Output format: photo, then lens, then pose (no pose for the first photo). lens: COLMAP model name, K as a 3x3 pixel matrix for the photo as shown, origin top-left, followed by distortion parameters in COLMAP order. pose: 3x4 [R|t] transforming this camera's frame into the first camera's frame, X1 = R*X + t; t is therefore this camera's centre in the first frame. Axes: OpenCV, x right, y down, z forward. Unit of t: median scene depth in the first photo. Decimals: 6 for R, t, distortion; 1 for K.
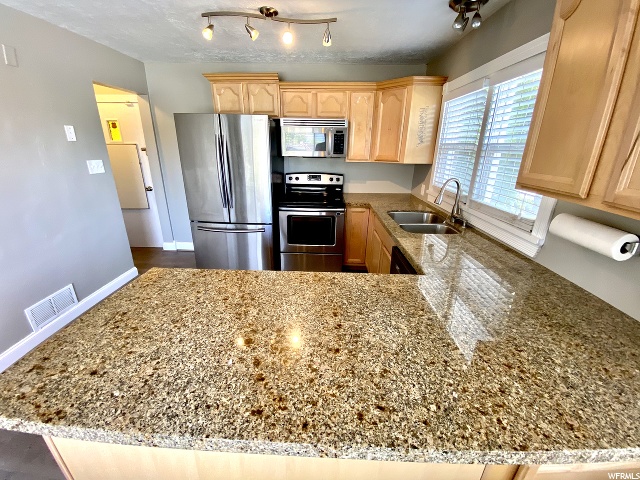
lens RADIAL K [[268.3, 0, 316.6], [0, 268.3, 239.8], [0, 0, 1]] dist [-0.000313, -0.000423]
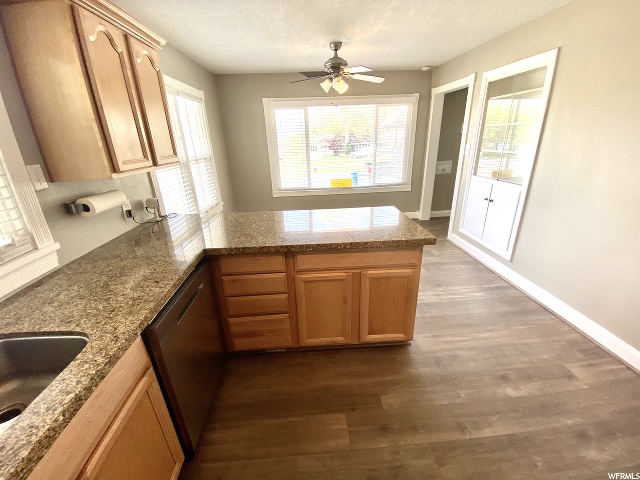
lens RADIAL K [[268.3, 0, 316.6], [0, 268.3, 239.8], [0, 0, 1]] dist [-0.000313, -0.000423]
pose [[-0.996713, 0.044024, -0.068004, -0.005386], [-0.010705, 0.760509, 0.649239, -0.304003], [0.080300, 0.647833, -0.757538, 0.862928]]
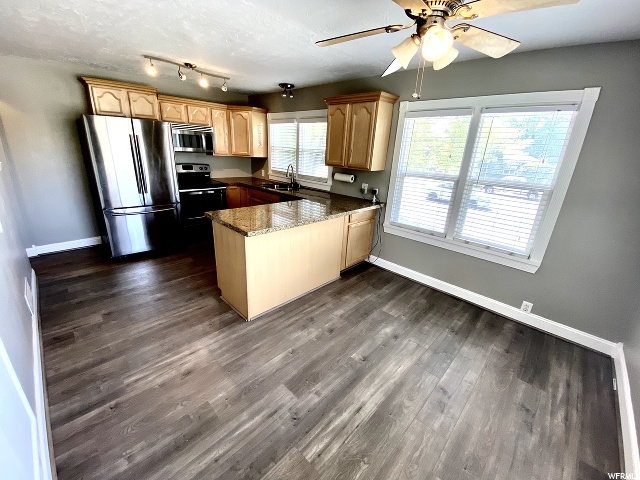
lens RADIAL K [[268.3, 0, 316.6], [0, 268.3, 239.8], [0, 0, 1]] dist [-0.000313, -0.000423]
pose [[0.688450, -0.209628, 0.694329, -0.688881], [0.194992, 0.975570, 0.101197, 0.129710], [-0.698581, 0.065719, 0.712507, -0.448020]]
